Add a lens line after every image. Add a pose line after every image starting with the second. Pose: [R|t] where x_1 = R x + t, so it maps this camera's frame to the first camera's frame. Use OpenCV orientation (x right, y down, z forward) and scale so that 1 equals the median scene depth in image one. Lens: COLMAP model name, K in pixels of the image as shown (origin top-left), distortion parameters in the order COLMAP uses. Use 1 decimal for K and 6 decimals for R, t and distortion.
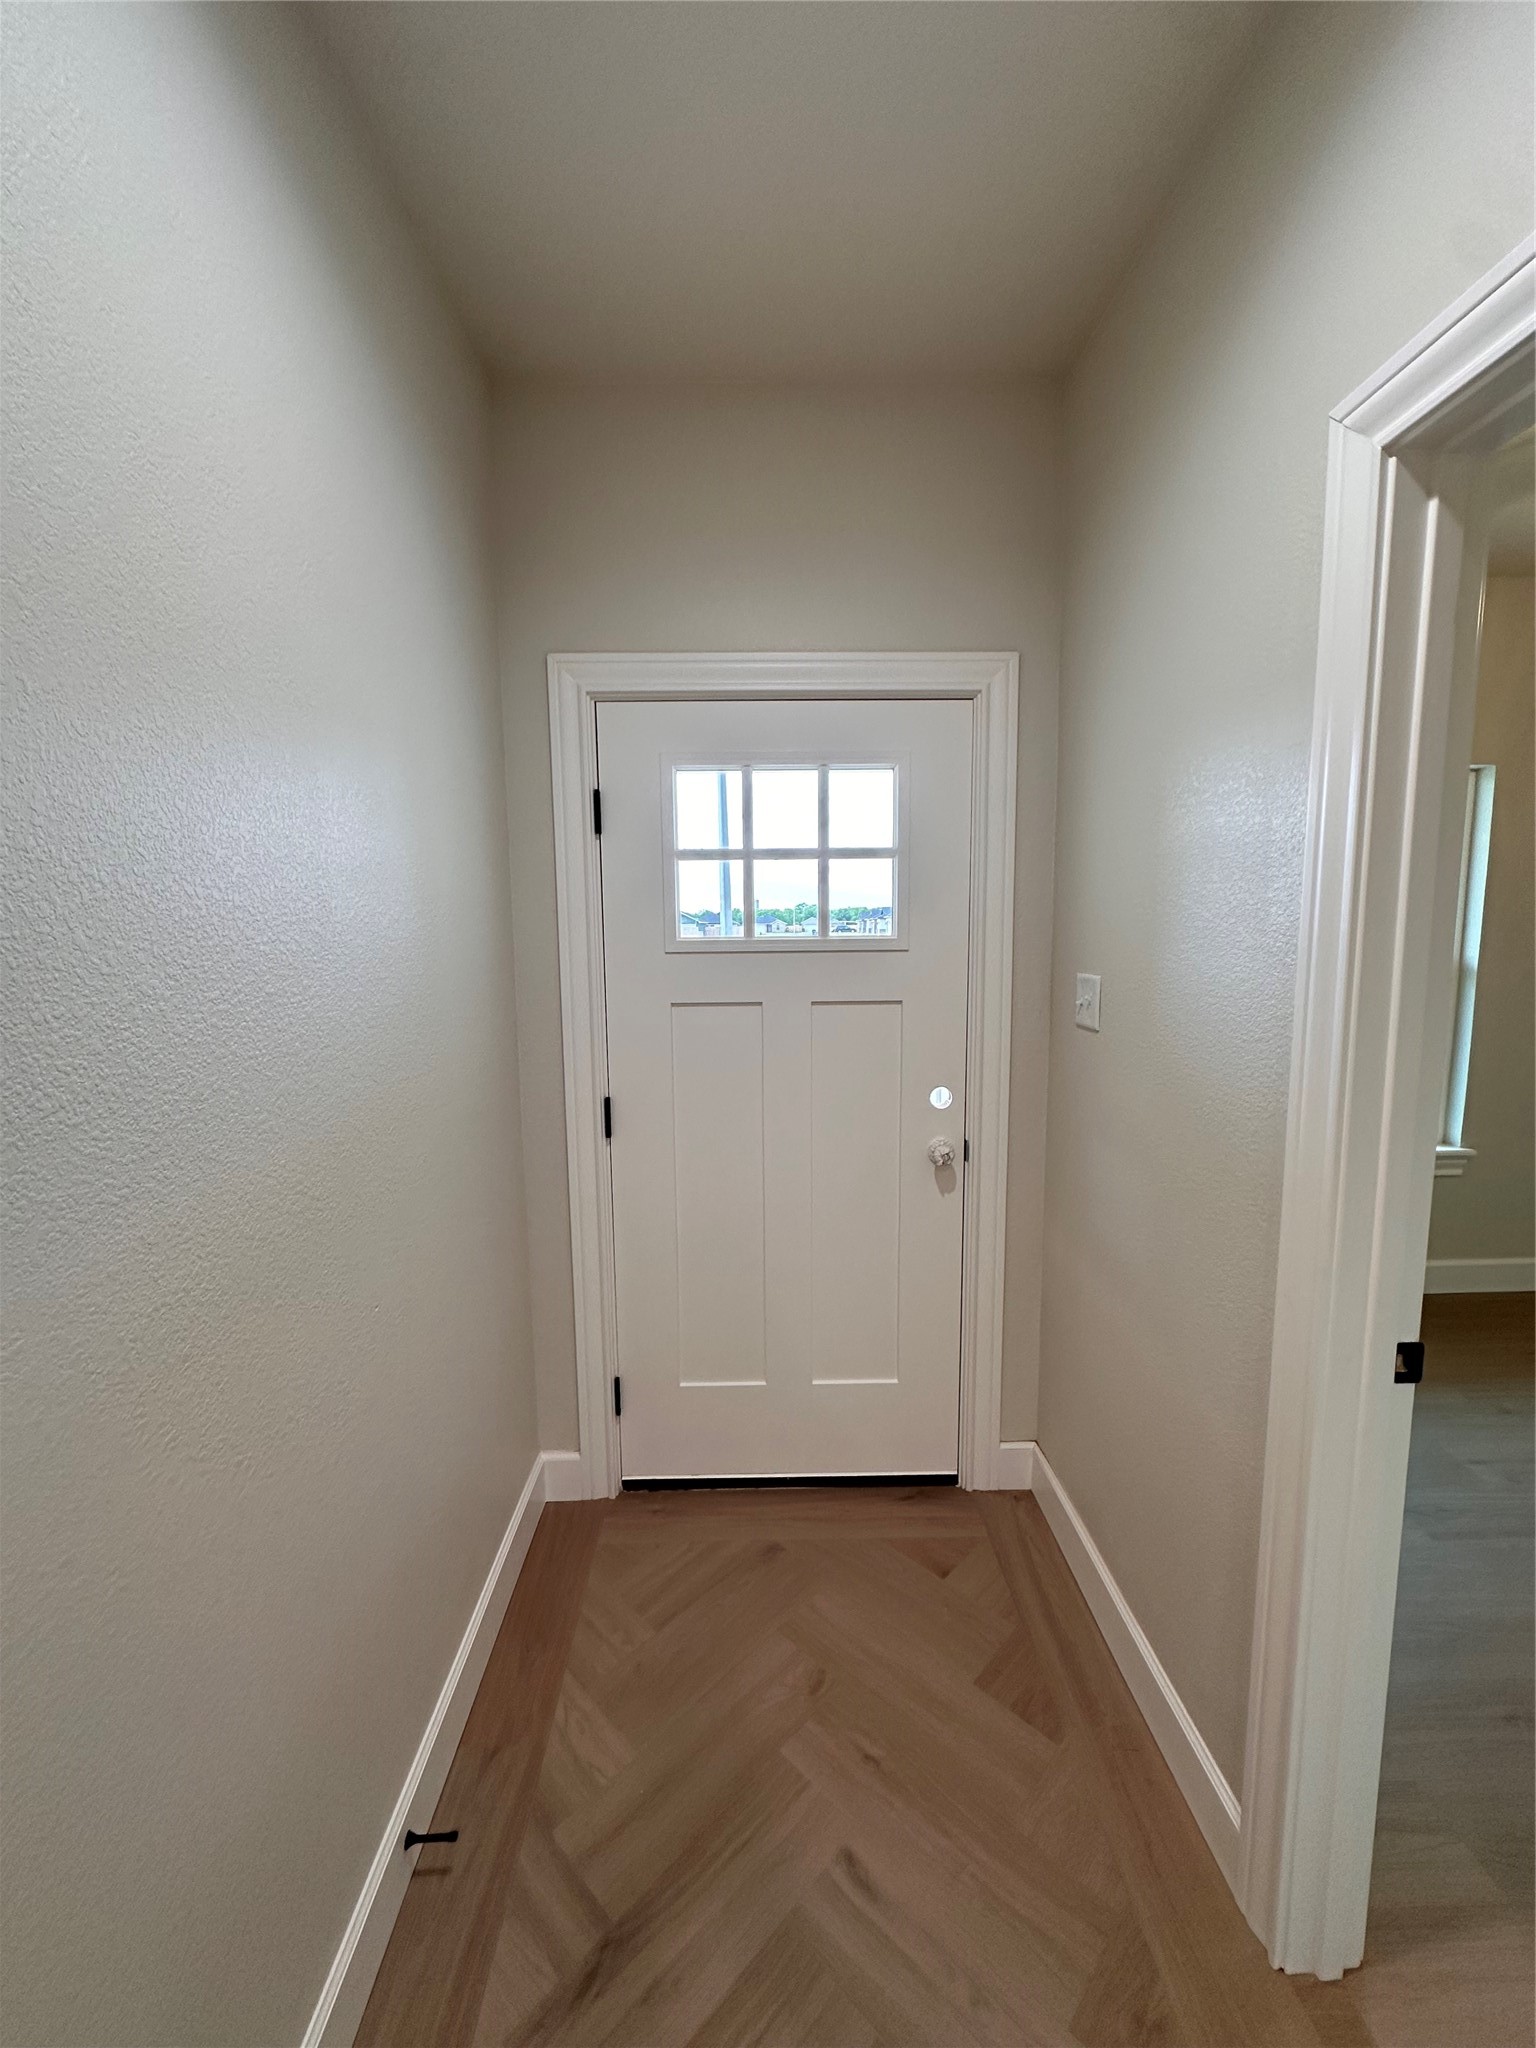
lens RADIAL K [[820.9, 0, 768.0], [0, 820.9, 1024.0], [0, 0, 1]] dist [0.001212, 0.000325]
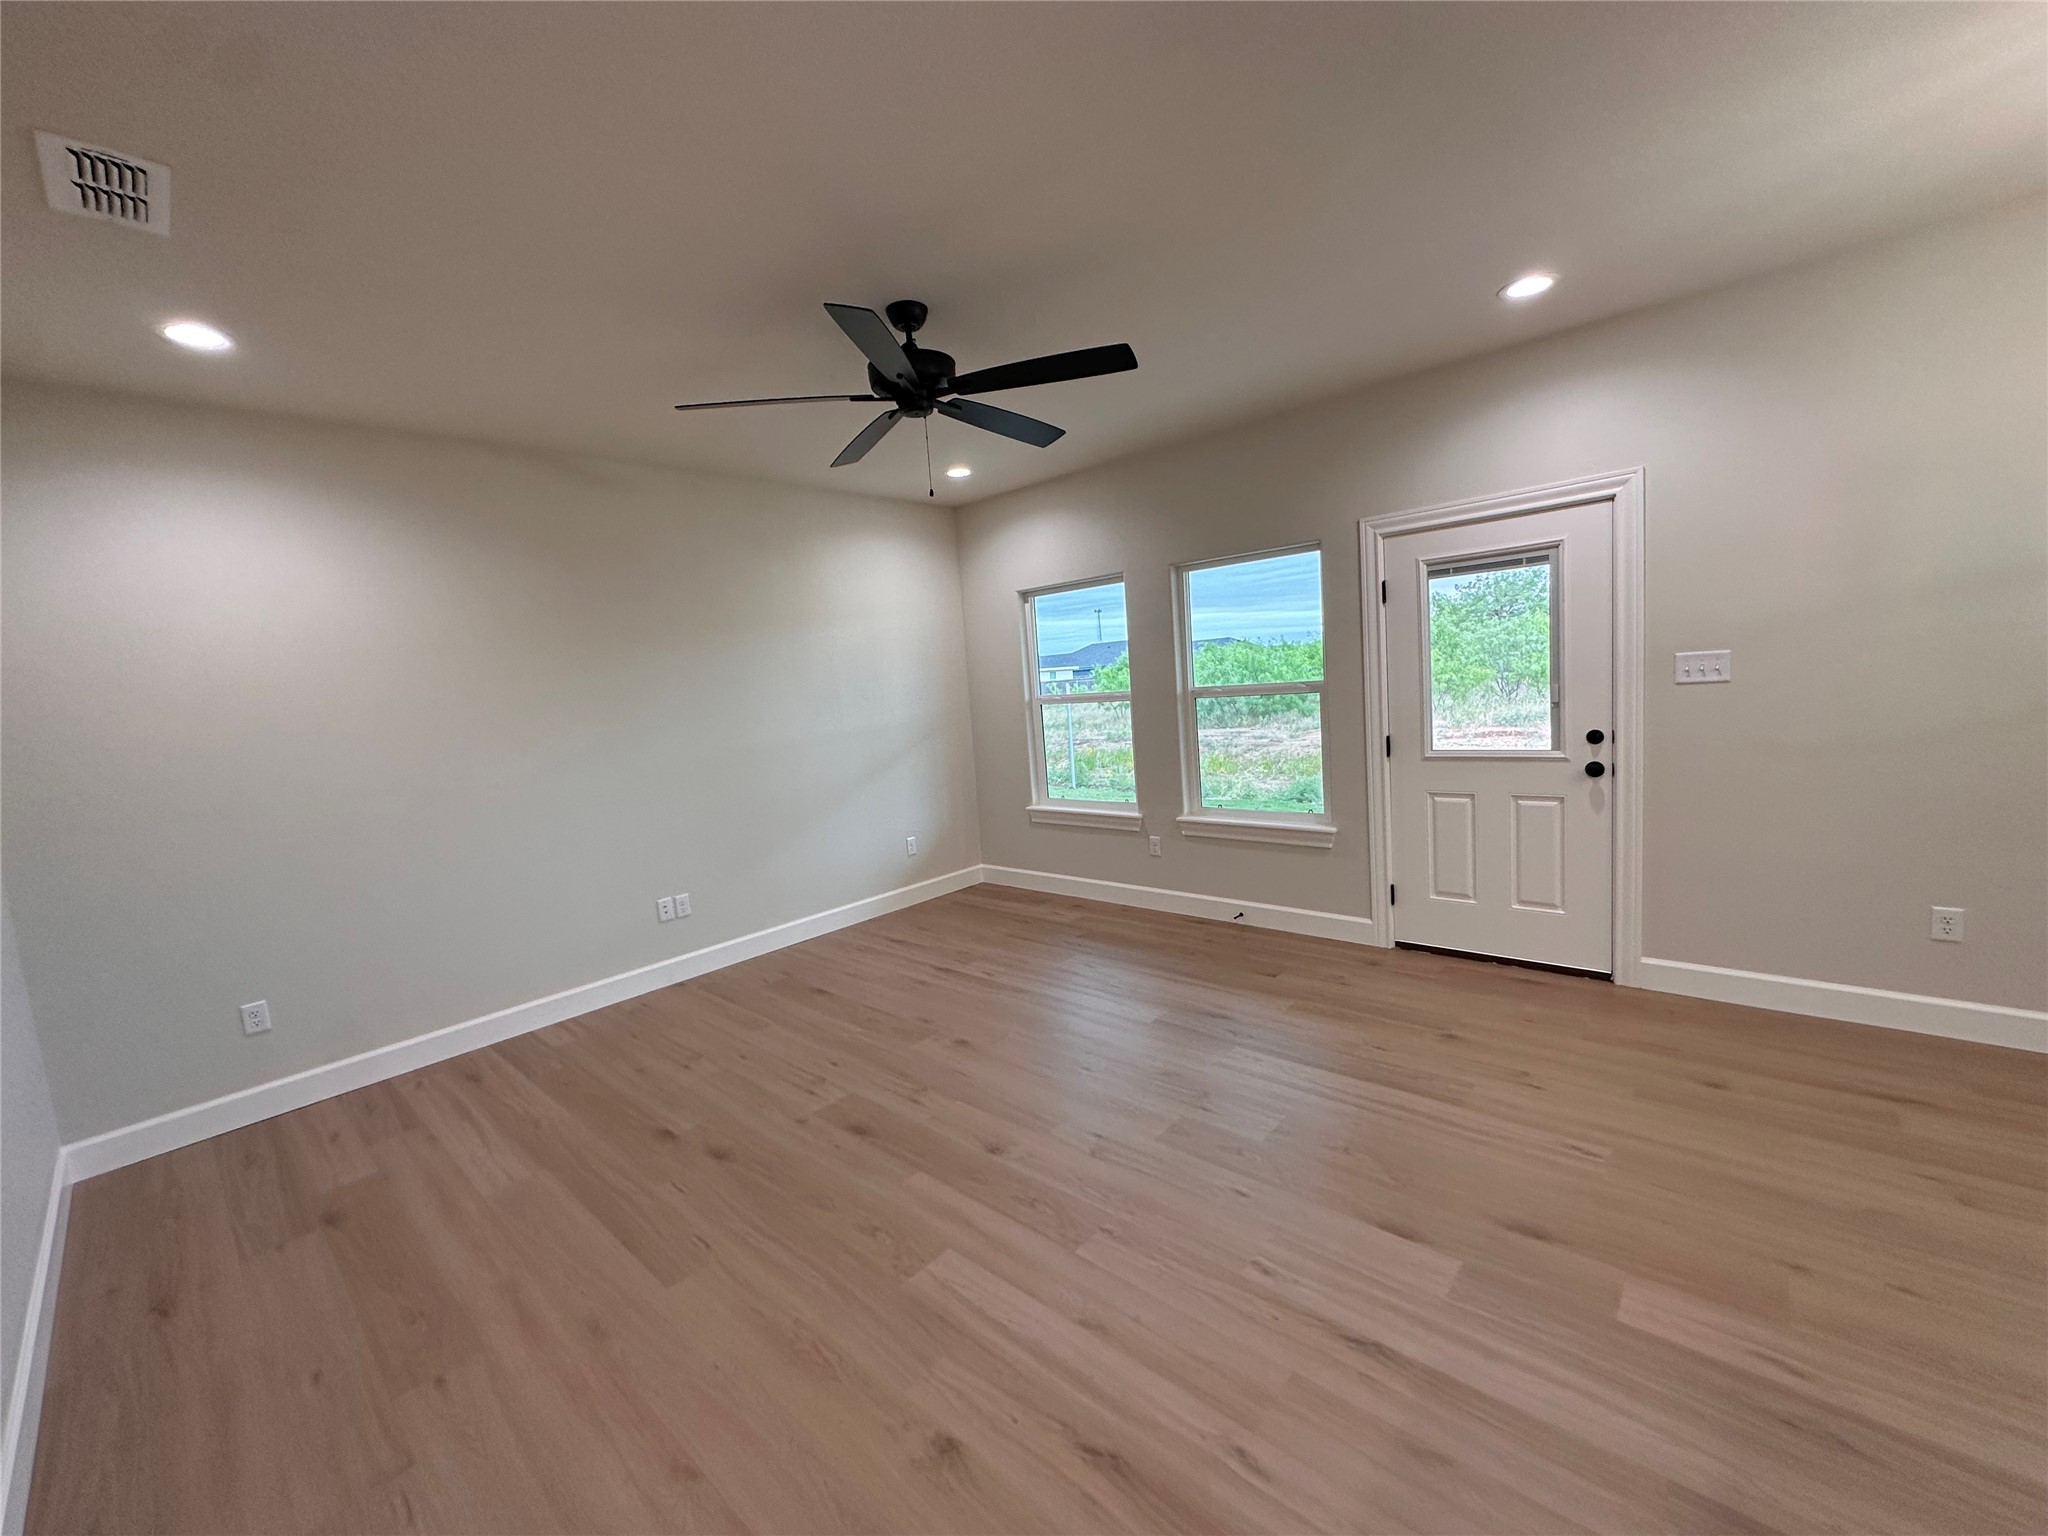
lens RADIAL K [[813.2, 0, 1024.0], [0, 813.2, 768.0], [0, 0, 1]] dist [-0.000167, 0.000209]
pose [[0.720637, 0.031234, -0.692609, 0.497459], [-0.017664, 0.999488, 0.026693, 0.124166], [0.693088, -0.007002, 0.720819, -0.951233]]
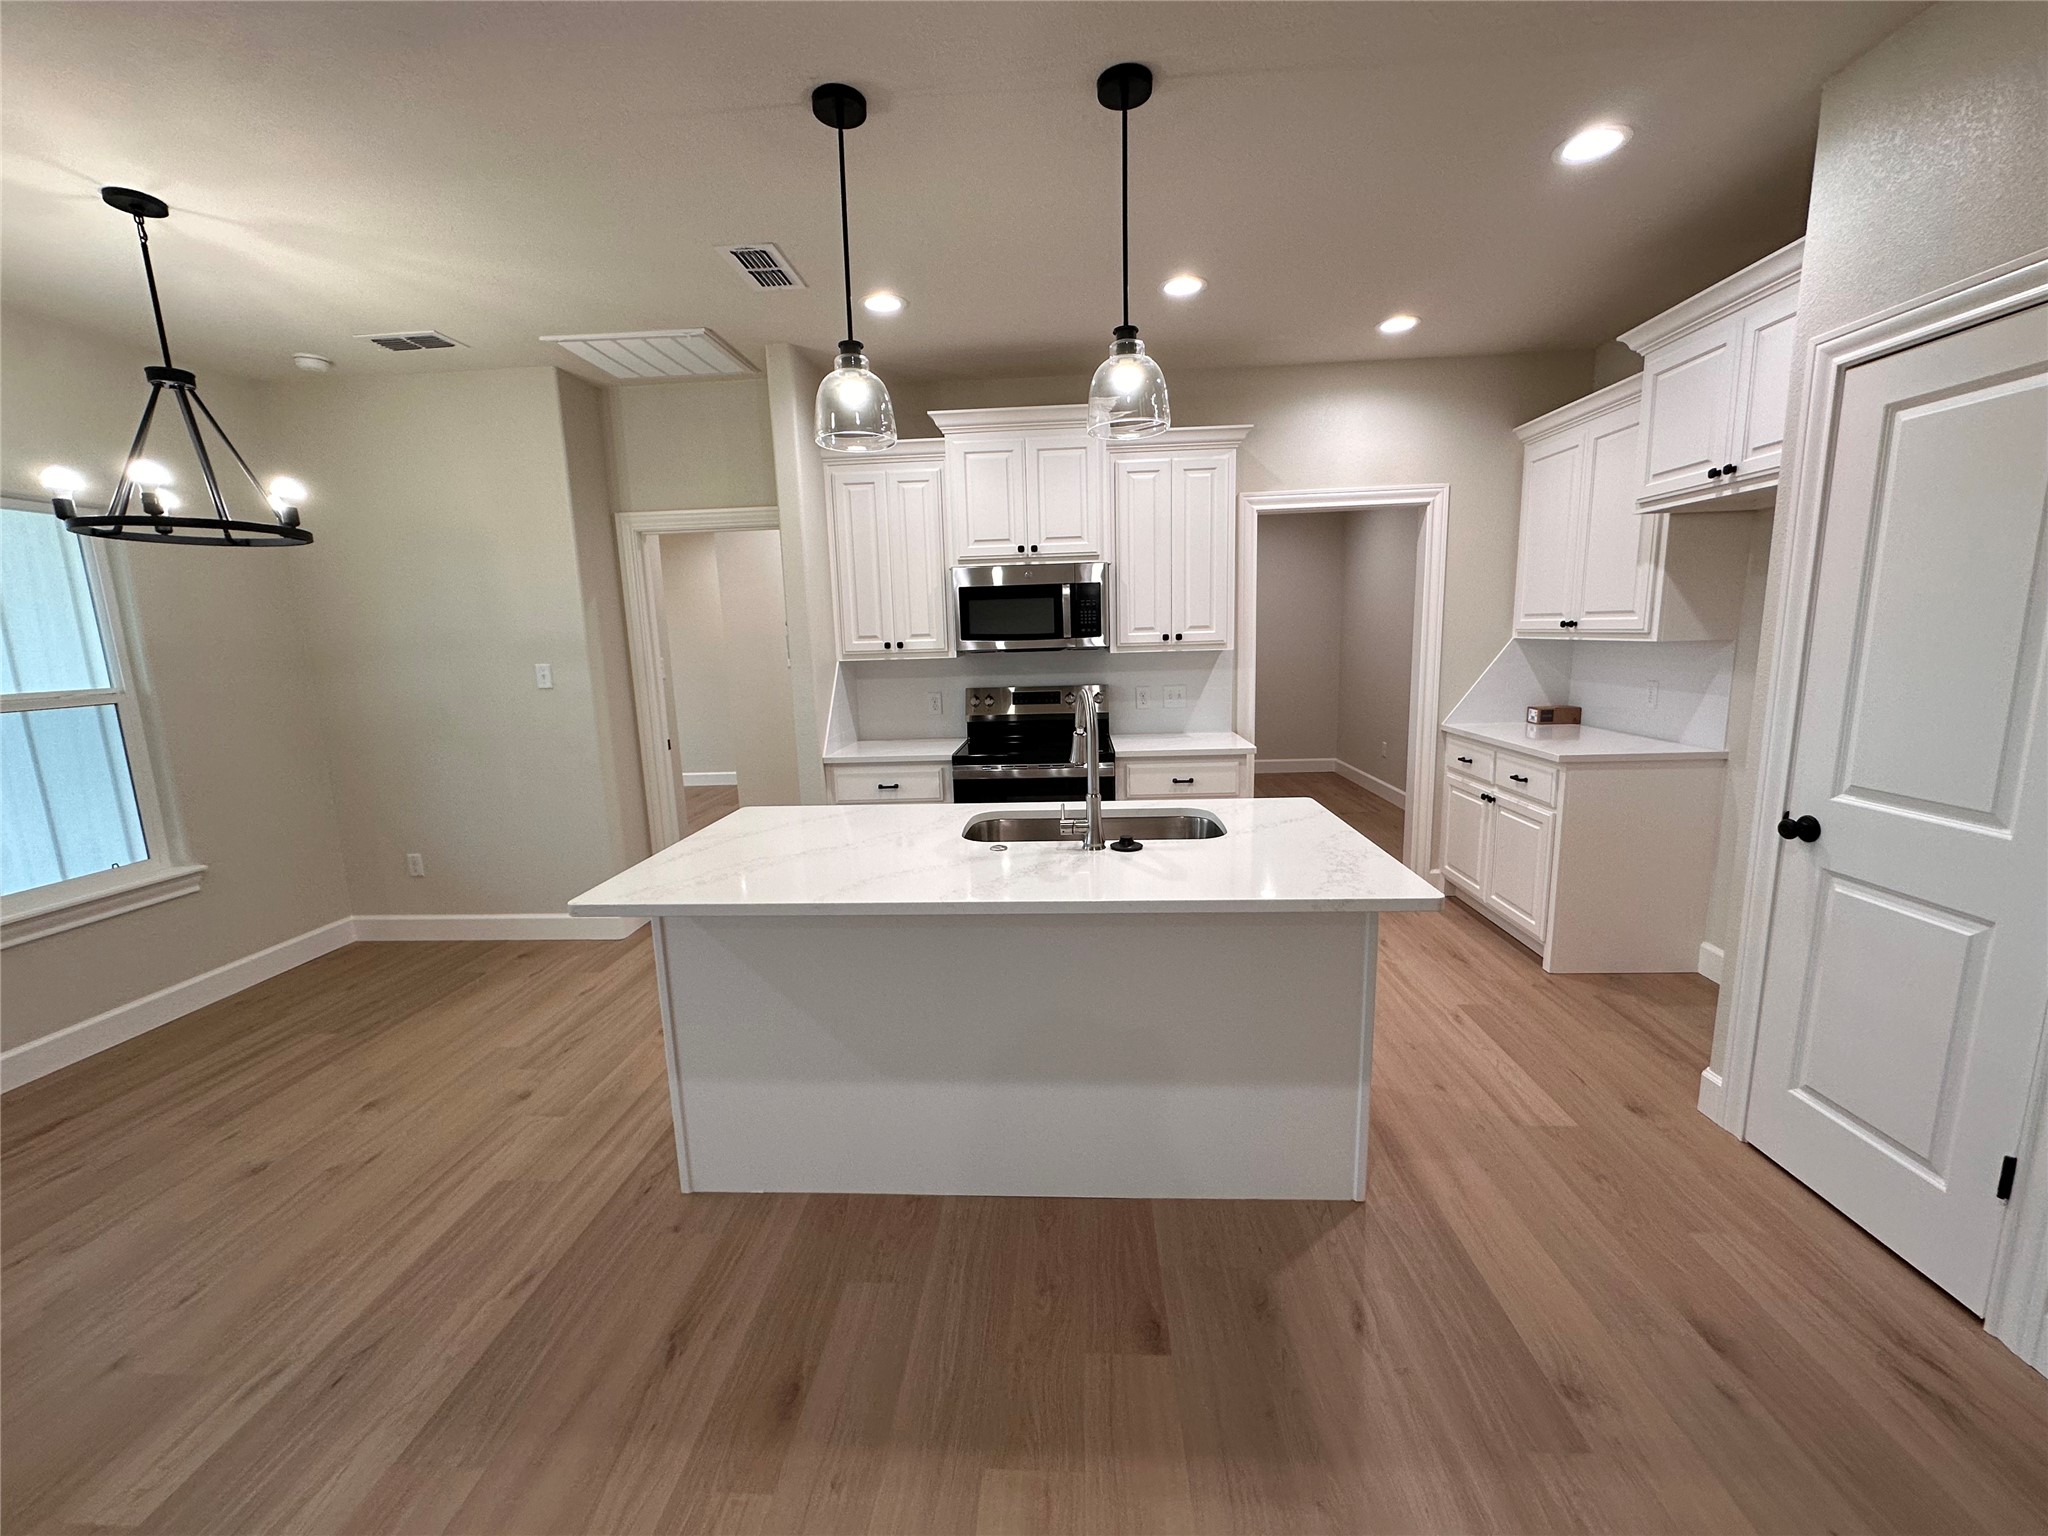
lens RADIAL K [[819.1, 0, 1024.0], [0, 819.1, 768.0], [0, 0, 1]] dist [-0.002547, -0.000051]
pose [[0.085085, -0.157491, 0.983848, -0.108074], [0.149994, 0.978201, 0.143616, 0.112985], [-0.985019, 0.135352, 0.106853, -0.796593]]
